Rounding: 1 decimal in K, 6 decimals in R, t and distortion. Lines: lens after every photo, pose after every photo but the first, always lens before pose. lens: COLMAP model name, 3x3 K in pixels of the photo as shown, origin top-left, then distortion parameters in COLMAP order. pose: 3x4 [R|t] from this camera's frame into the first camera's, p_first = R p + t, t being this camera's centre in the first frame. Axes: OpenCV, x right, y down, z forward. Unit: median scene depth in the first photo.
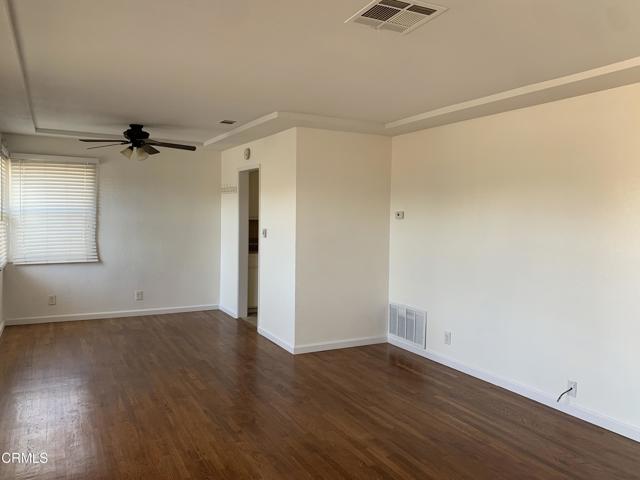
lens RADIAL K [[478.8, 0, 319.8], [0, 478.8, 239.7], [0, 0, 1]] dist [0.007991, -0.030327]
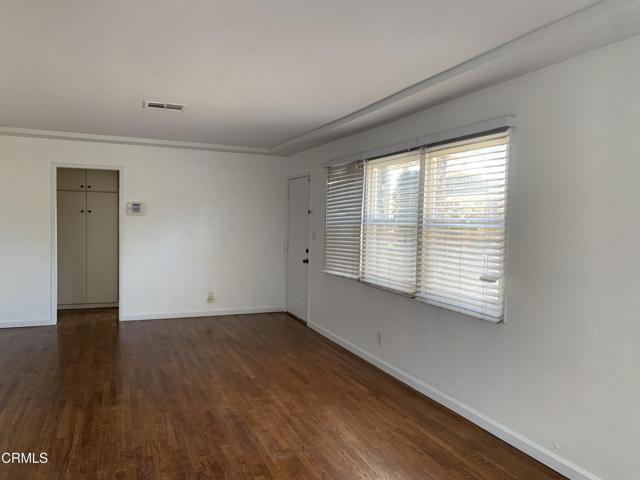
lens RADIAL K [[478.8, 0, 319.8], [0, 478.8, 240.5], [0, 0, 1]] dist [0.007991, -0.030327]
pose [[-0.993991, -0.039317, 0.102156, -0.478629], [-0.029430, 0.994893, 0.096549, -0.100657], [-0.105431, 0.092962, -0.990072, 2.028851]]
